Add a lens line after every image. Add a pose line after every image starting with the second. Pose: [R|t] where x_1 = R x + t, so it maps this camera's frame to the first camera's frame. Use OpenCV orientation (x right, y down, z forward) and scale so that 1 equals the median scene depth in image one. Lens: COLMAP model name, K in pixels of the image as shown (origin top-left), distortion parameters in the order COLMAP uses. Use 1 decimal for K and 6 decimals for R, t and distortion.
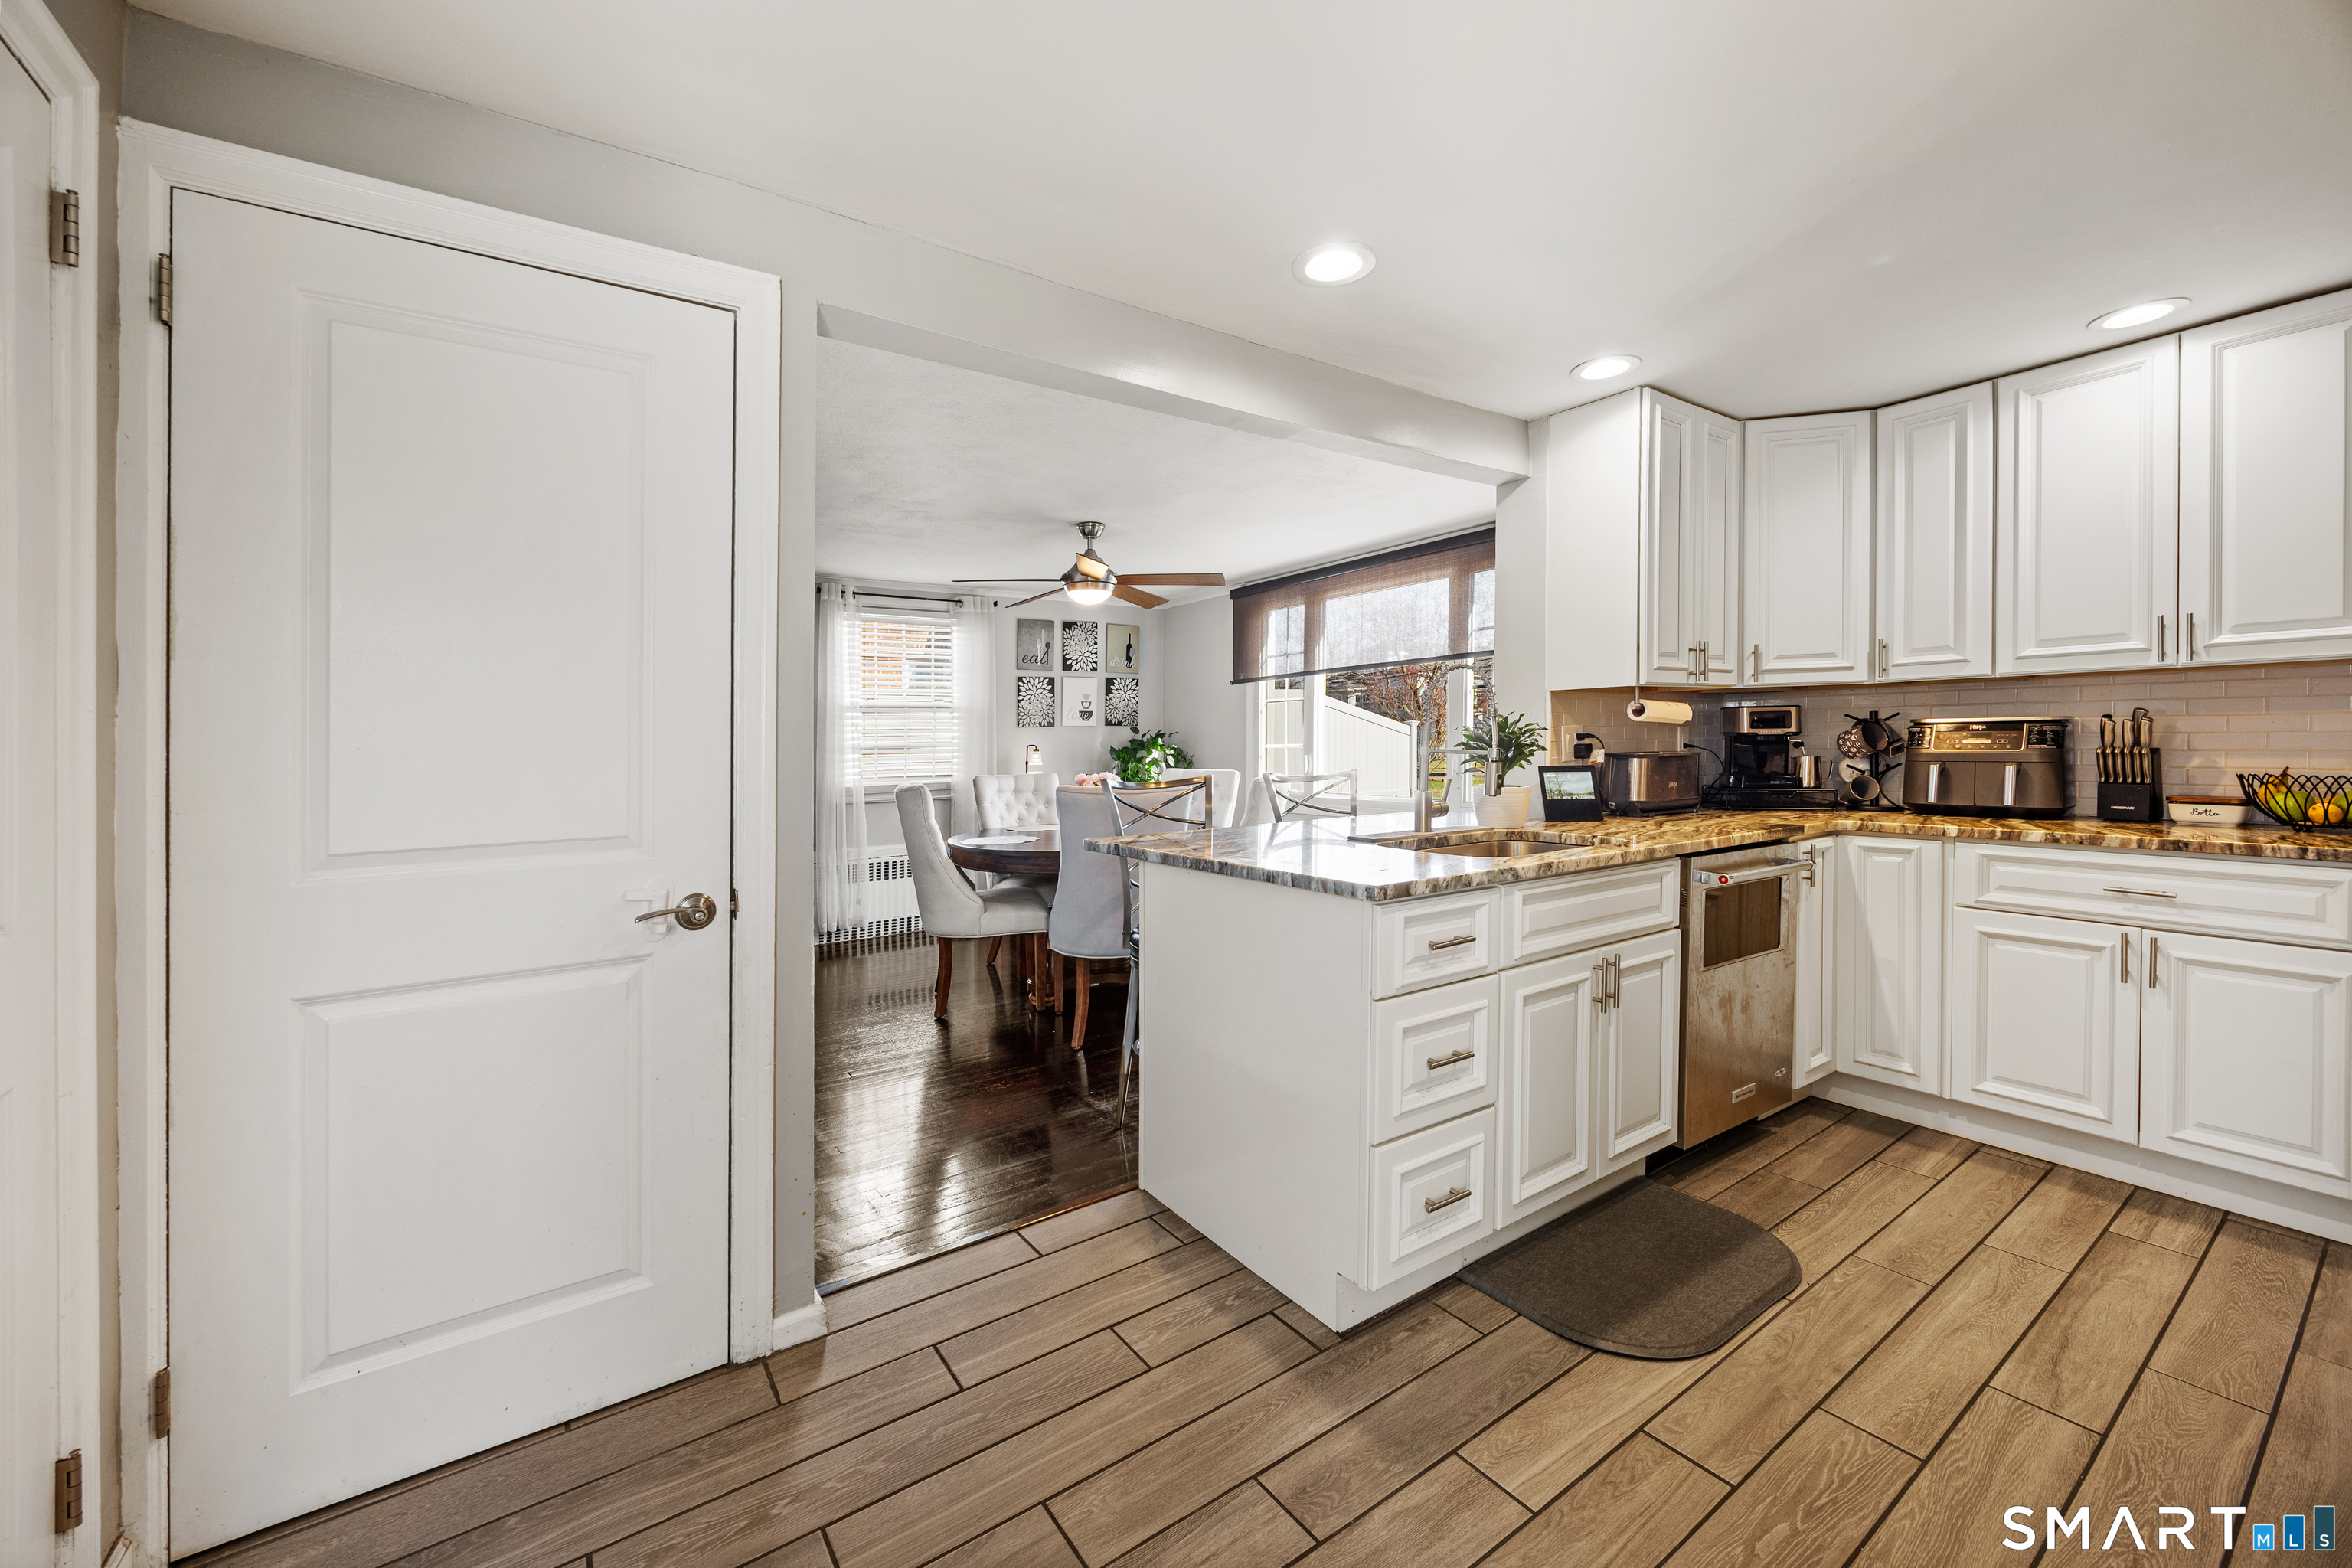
lens RADIAL K [[935.4, 0, 1174.9], [0, 935.4, 718.4], [0, 0, 1]] dist [-0.000022, 0.000069]
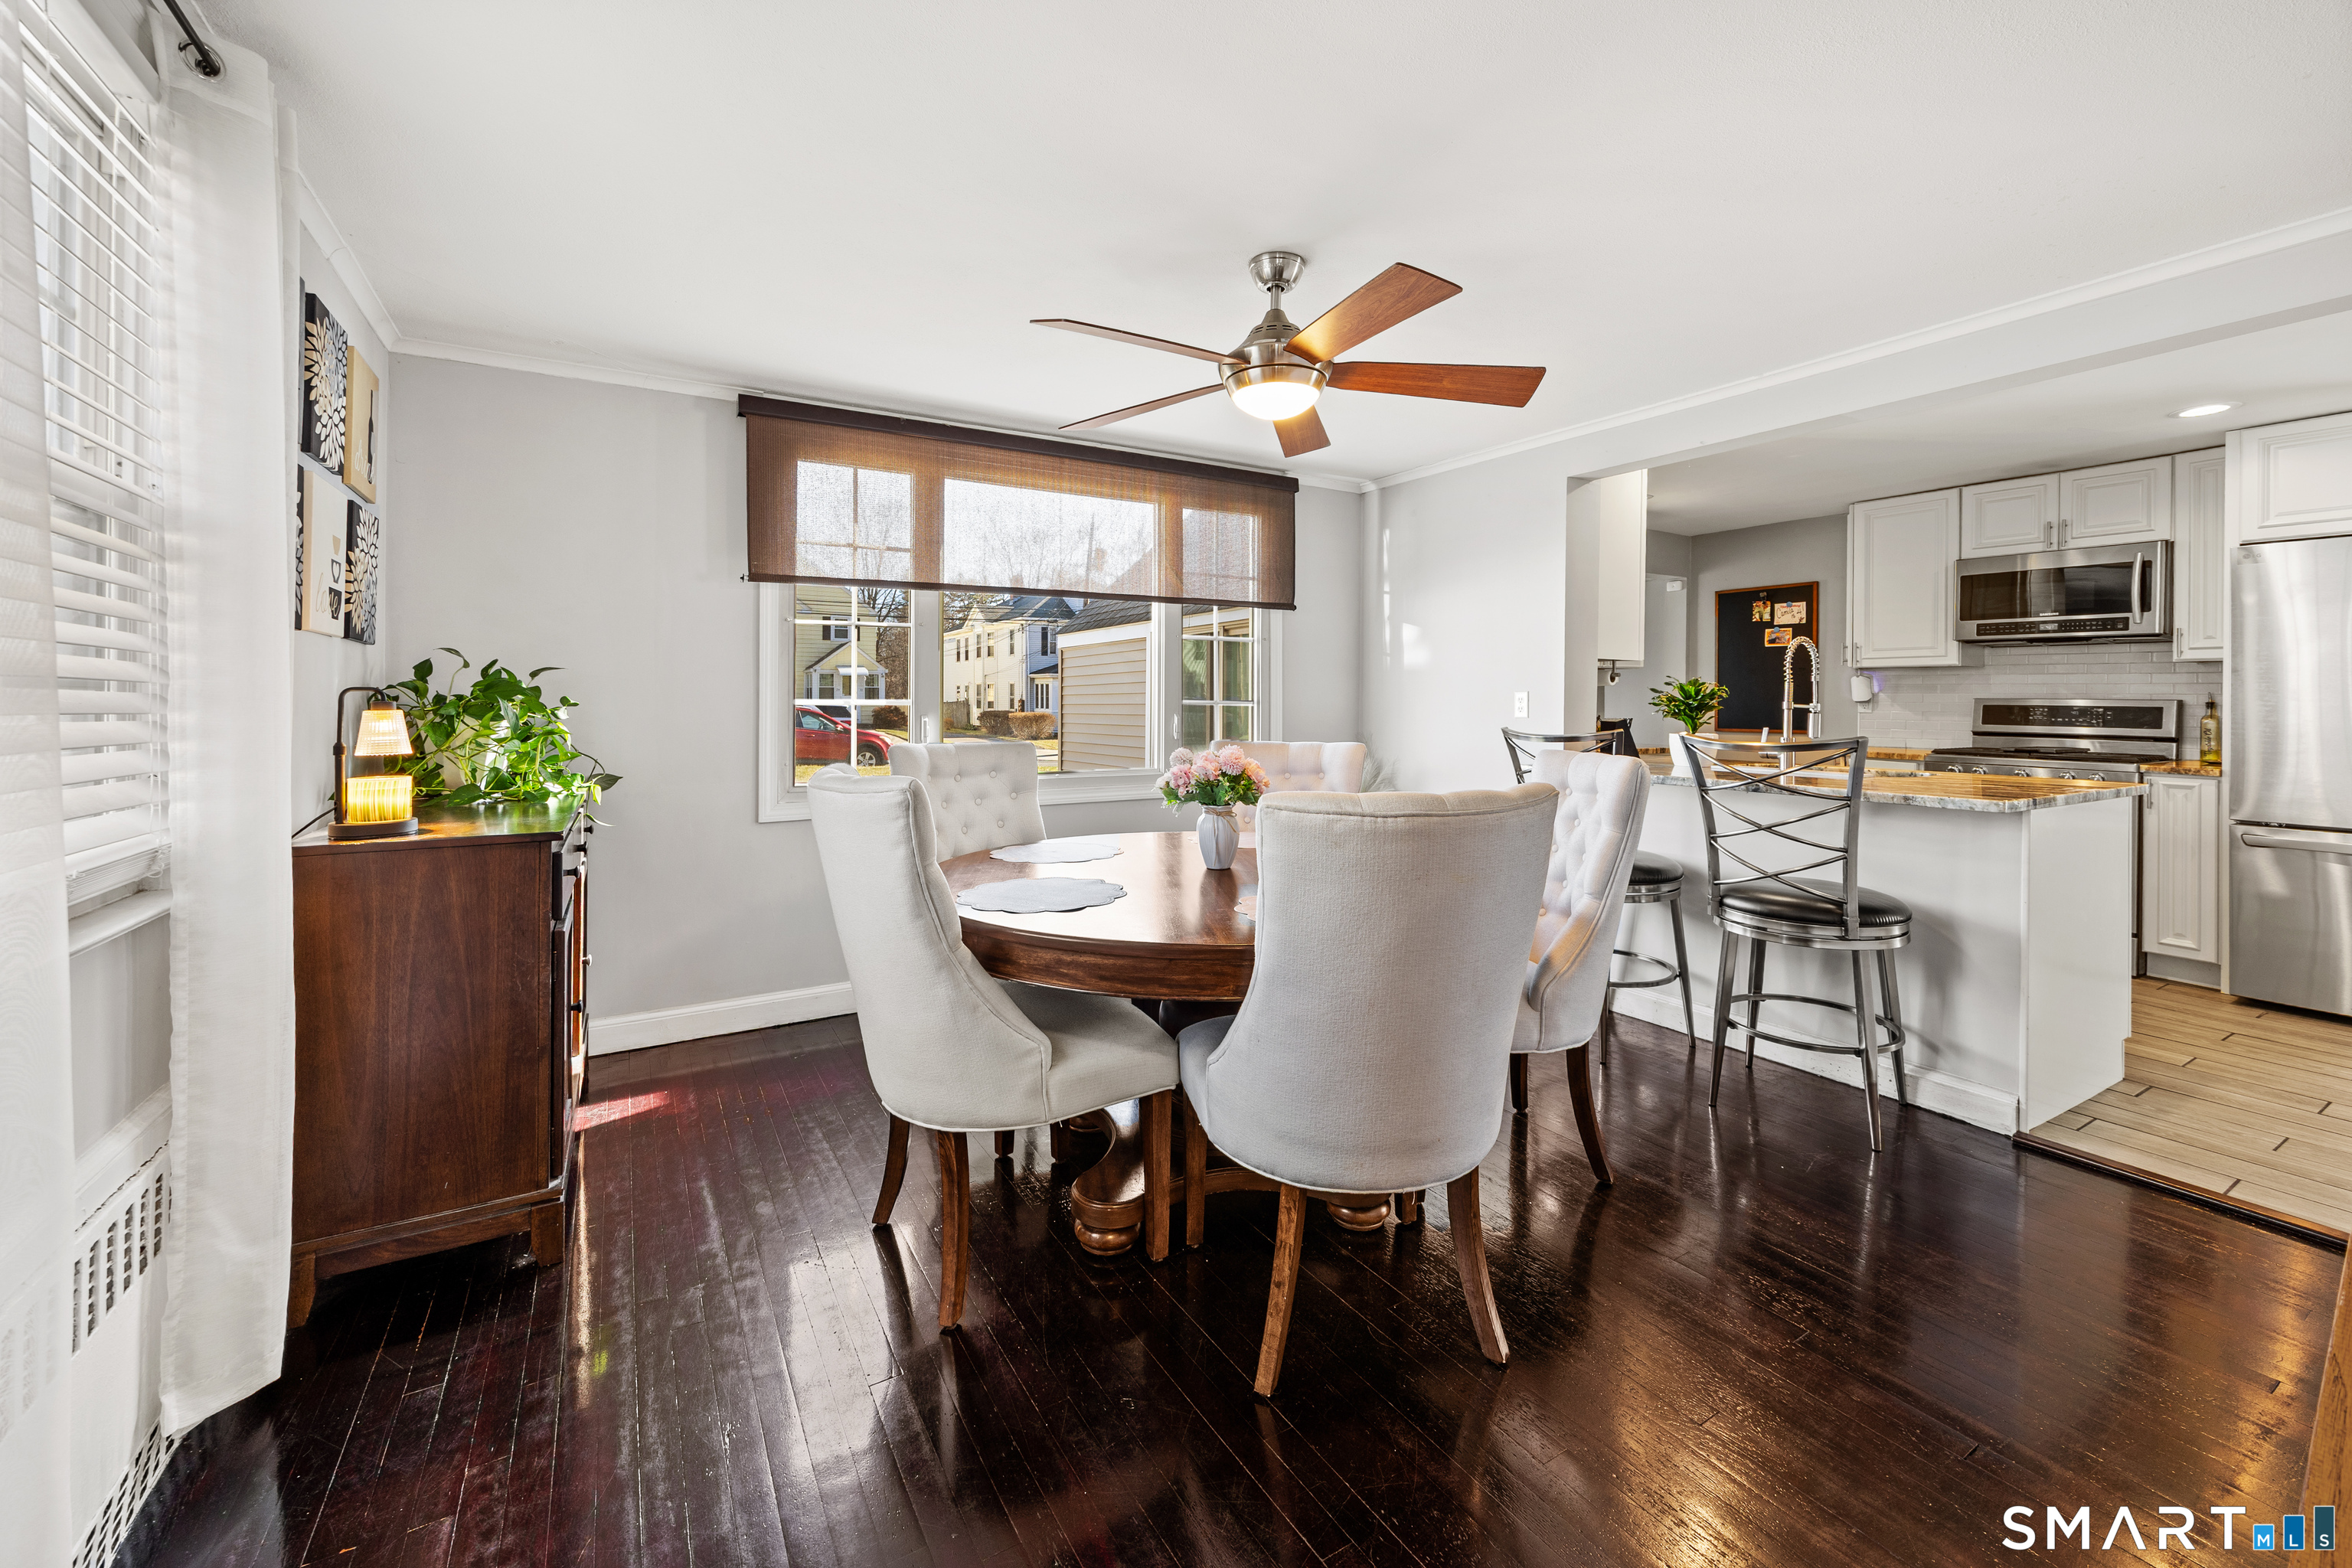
lens RADIAL K [[940.9, 0, 1180.5], [0, 940.9, 702.9], [0, 0, 1]] dist [0.000336, 0.000221]
pose [[0.064651, 0.010526, 0.997852, -1.119895], [-0.028553, 0.999554, -0.008694, 0.072253], [-0.997499, -0.027930, 0.064923, 1.858073]]
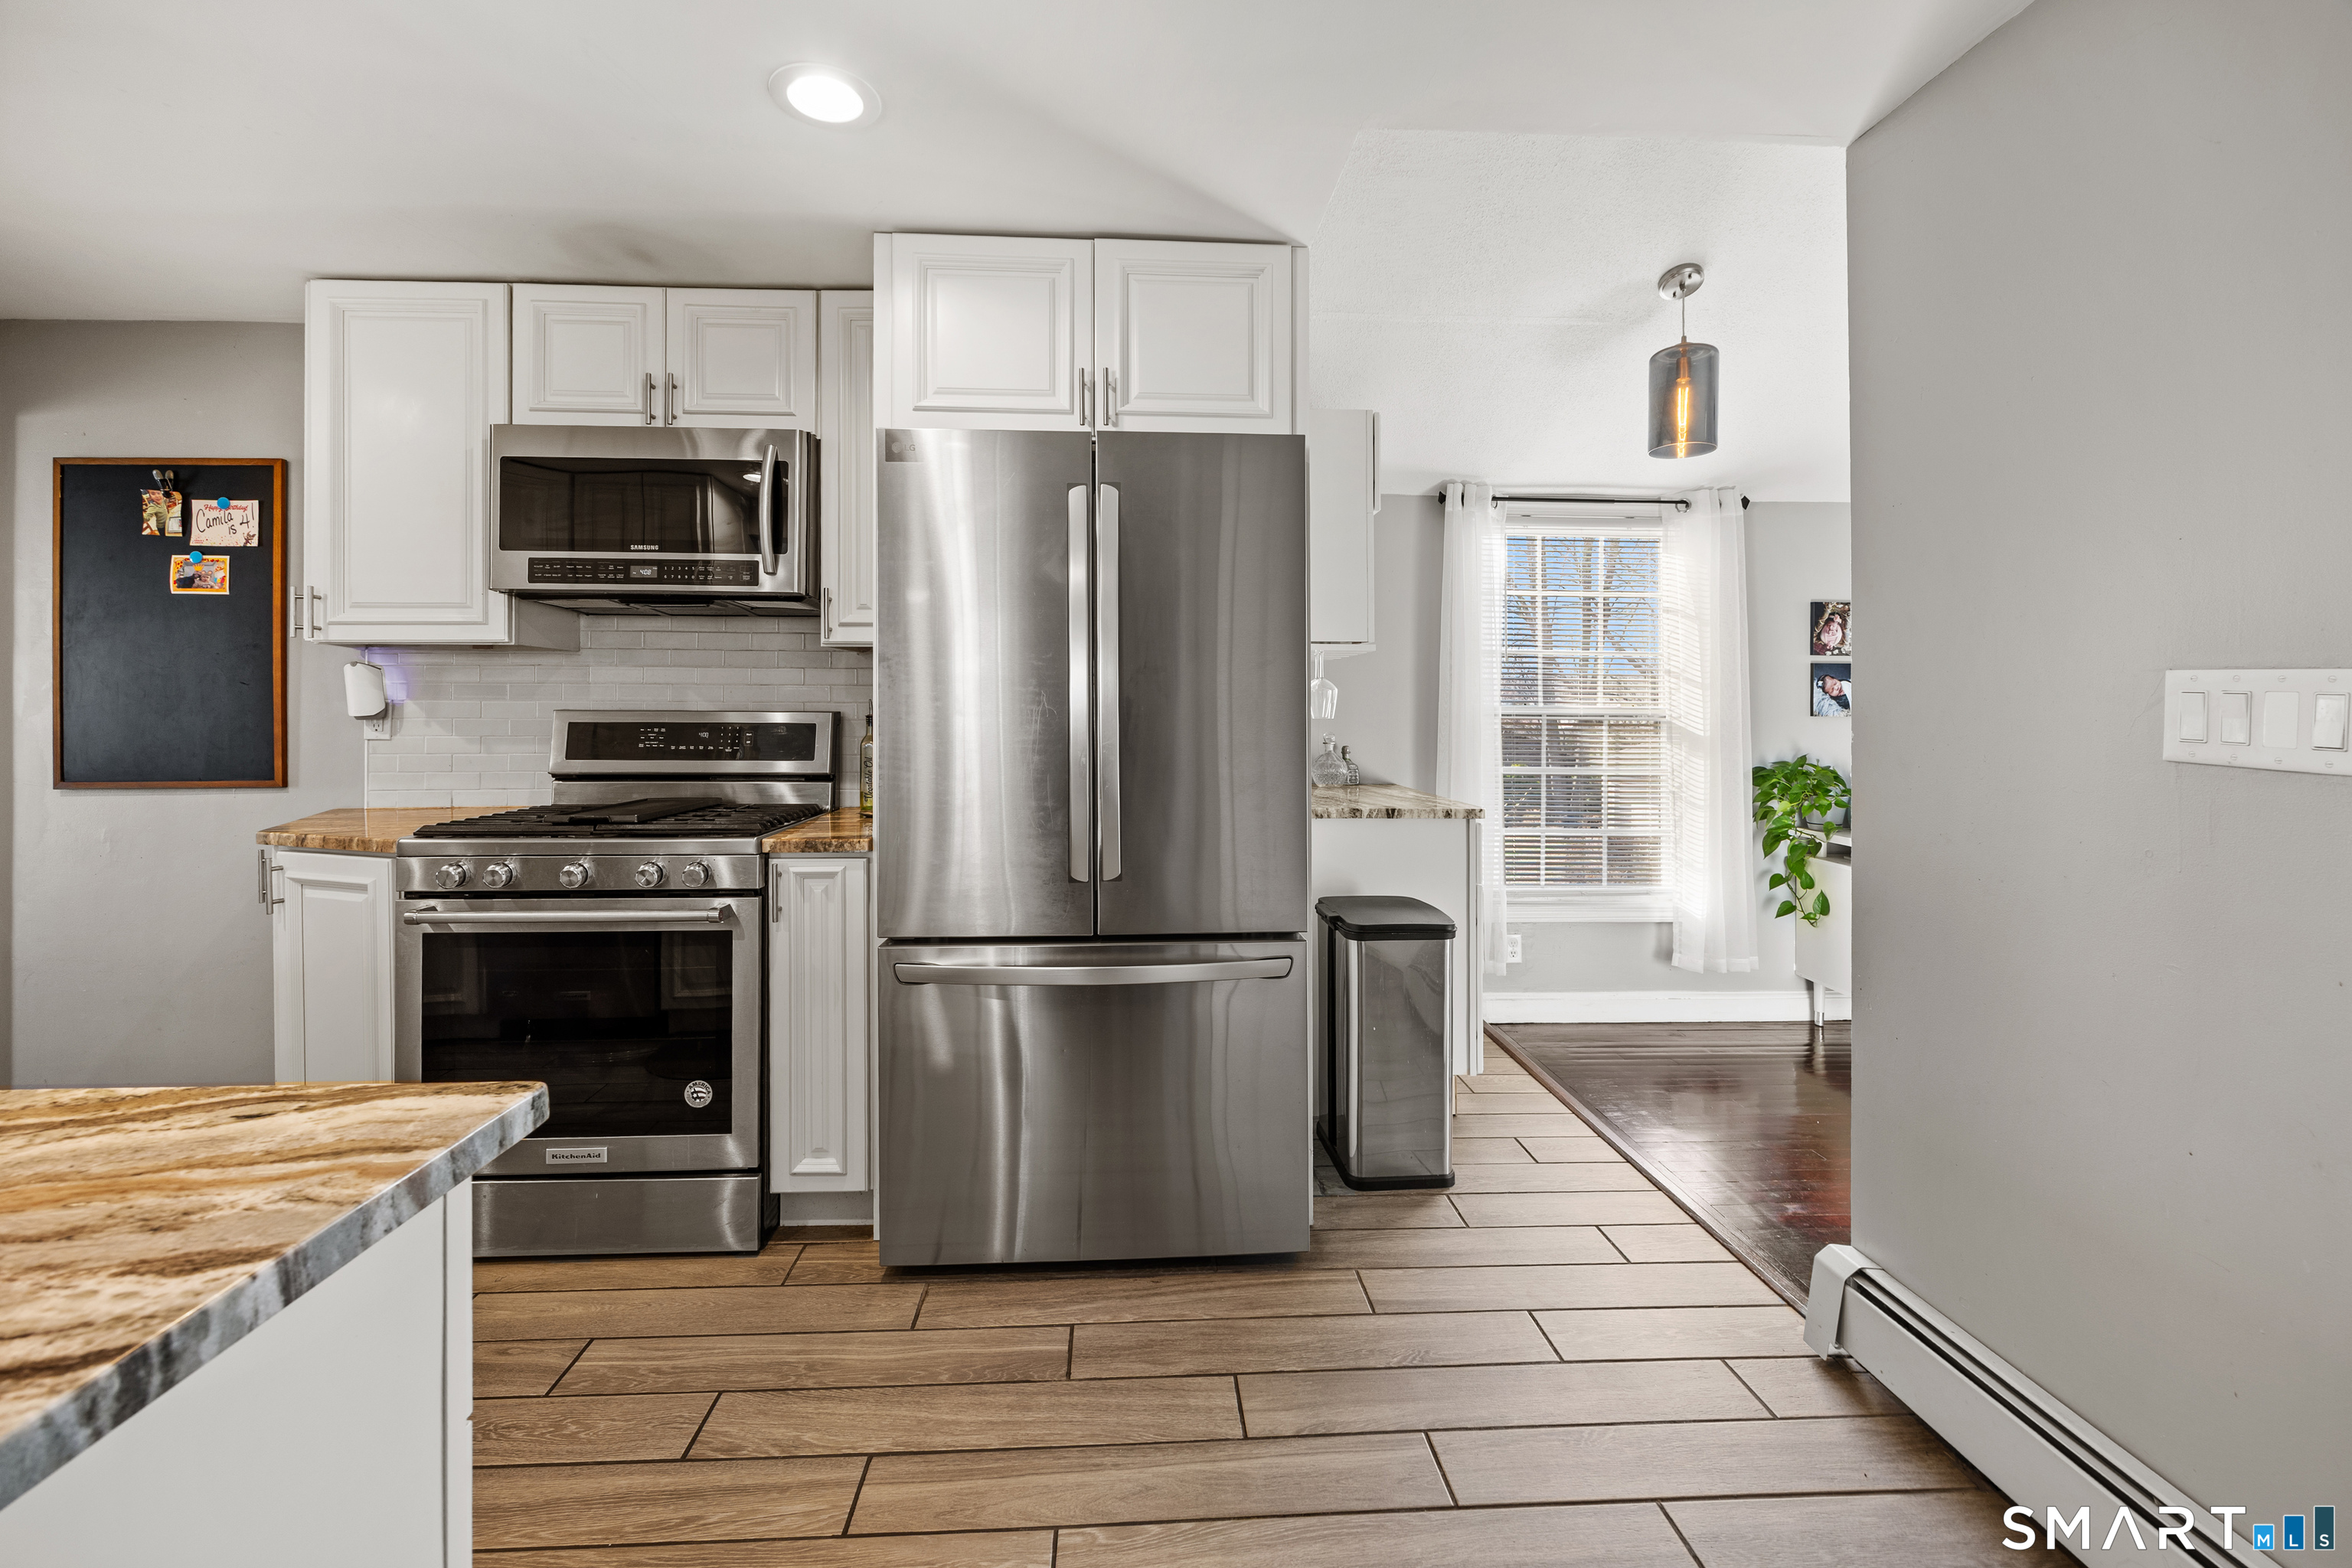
lens RADIAL K [[953.4, 0, 1175.8], [0, 953.4, 700.2], [0, 0, 1]] dist [-0.001153, 0.000018]
pose [[-0.850952, 0.018799, 0.524907, -0.155936], [0.001509, 0.999443, -0.033347, 0.022801], [-0.525242, -0.027584, -0.850506, 0.842833]]
